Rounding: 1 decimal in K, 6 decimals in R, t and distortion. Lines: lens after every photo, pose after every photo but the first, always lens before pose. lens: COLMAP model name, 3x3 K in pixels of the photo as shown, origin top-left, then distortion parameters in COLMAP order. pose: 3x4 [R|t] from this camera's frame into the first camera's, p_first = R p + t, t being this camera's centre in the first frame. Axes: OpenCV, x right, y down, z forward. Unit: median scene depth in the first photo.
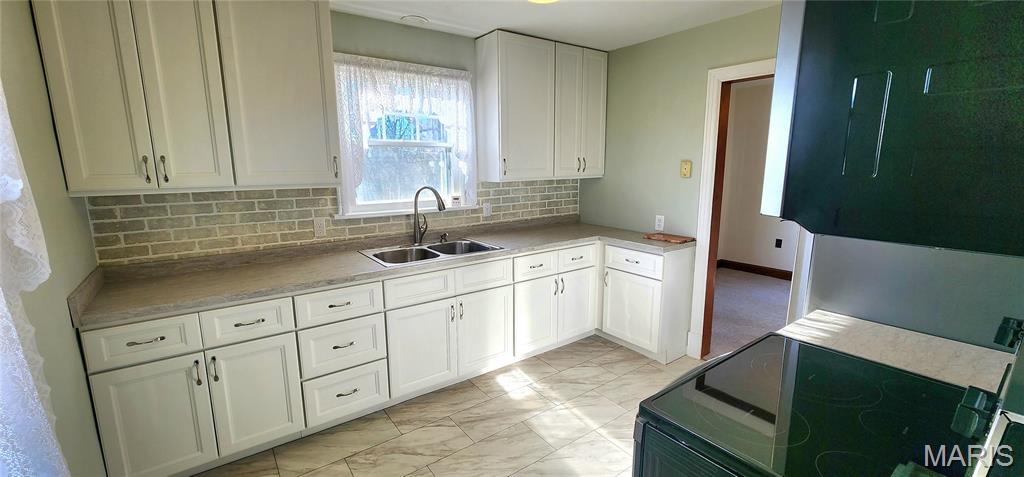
lens RADIAL K [[419.3, 0, 511.9], [0, 419.3, 236.0], [0, 0, 1]] dist [-0.001148, -0.000176]
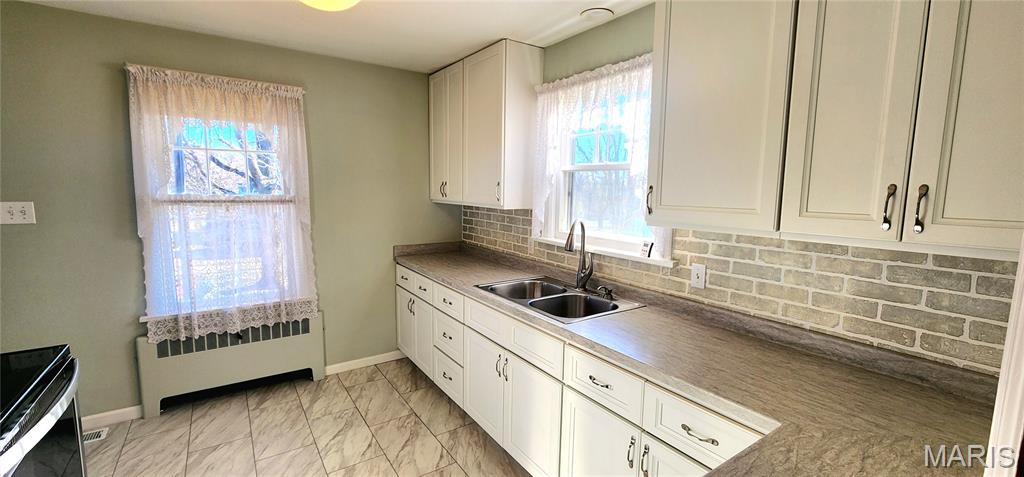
lens RADIAL K [[419.3, 0, 511.9], [0, 419.3, 236.0], [0, 0, 1]] dist [-0.001148, -0.000176]
pose [[-0.032466, 0.121995, -0.992000, 0.619635], [-0.194319, 0.972813, 0.125995, -0.169276], [0.980401, 0.196855, -0.007877, 0.922354]]
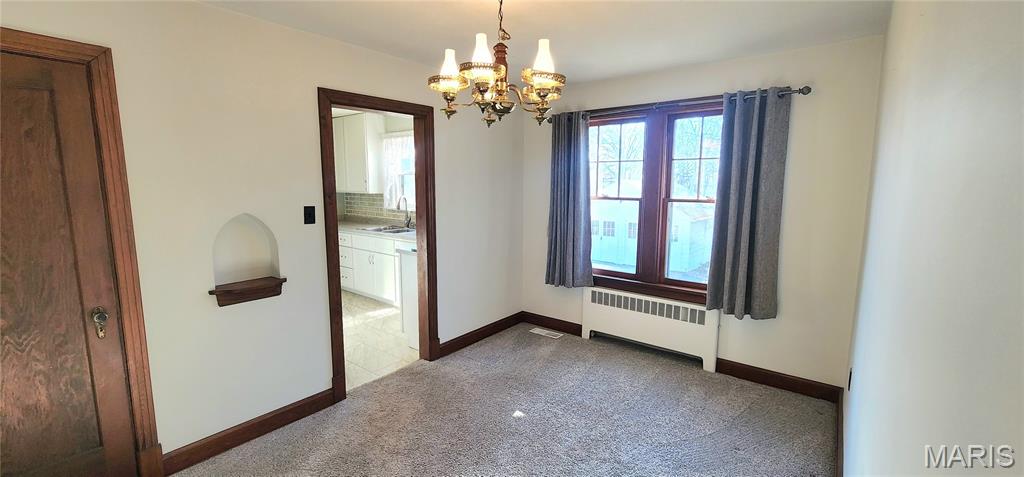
lens RADIAL K [[419.3, 0, 511.9], [0, 419.3, 236.0], [0, 0, 1]] dist [-0.001148, -0.000176]
pose [[0.258291, 0.134172, -0.956705, 1.796789], [-0.172452, 0.980806, 0.090994, -0.206749], [0.950550, 0.141483, 0.276471, 1.010597]]
